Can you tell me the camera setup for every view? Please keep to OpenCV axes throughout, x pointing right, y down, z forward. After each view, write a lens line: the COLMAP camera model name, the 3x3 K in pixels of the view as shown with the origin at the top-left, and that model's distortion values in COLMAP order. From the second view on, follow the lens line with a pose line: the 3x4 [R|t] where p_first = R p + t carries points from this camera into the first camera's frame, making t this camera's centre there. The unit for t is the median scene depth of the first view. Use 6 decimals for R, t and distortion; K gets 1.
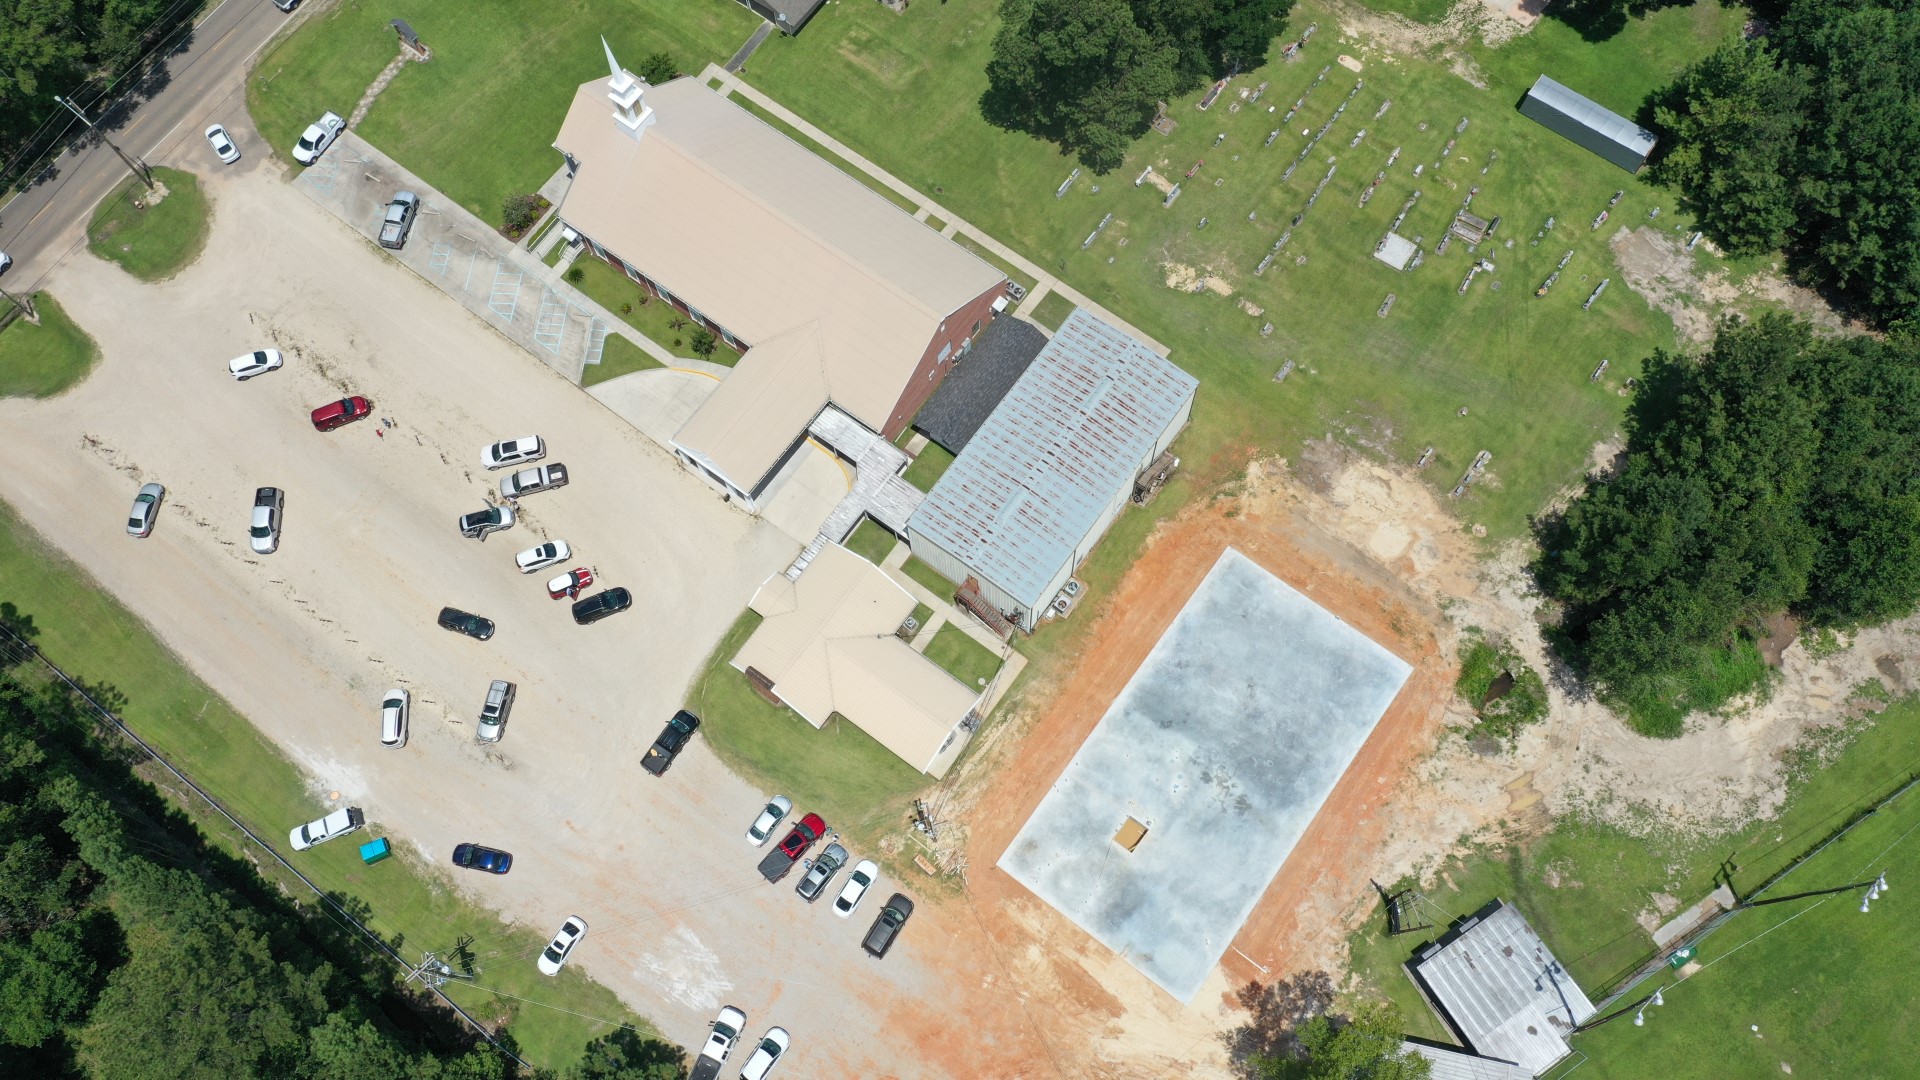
lens RADIAL K [[1508.8, 0, 961.3], [0, 1508.8, 552.4], [0, 0, 1]] dist [0.009914, 0.007699]
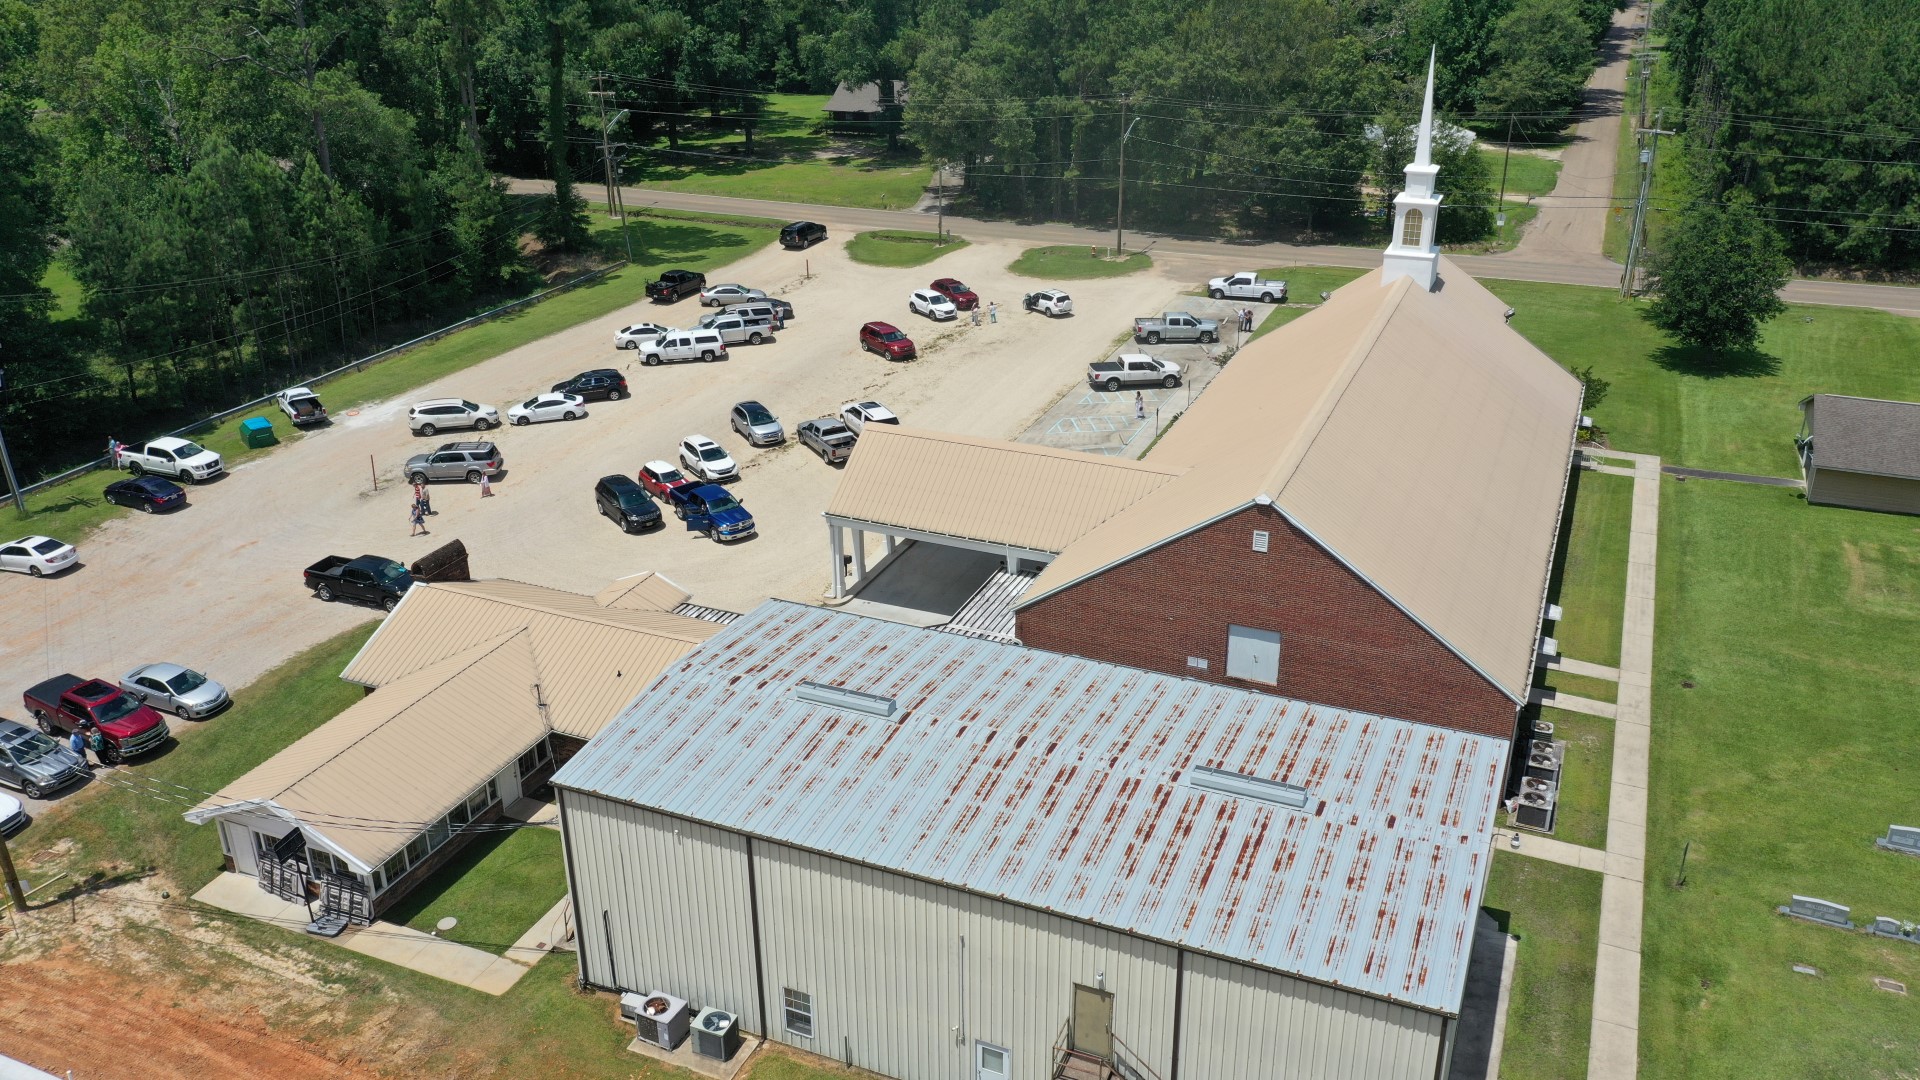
lens RADIAL K [[1524.9, 0, 961.0], [0, 1524.9, 551.6], [0, 0, 1]] dist [0.010633, 0.011565]
pose [[0.227674, 0.425387, -0.875905, 0.352442], [-0.914575, 0.402188, -0.042401, -0.056563], [0.334241, 0.810735, 0.480616, 0.805566]]
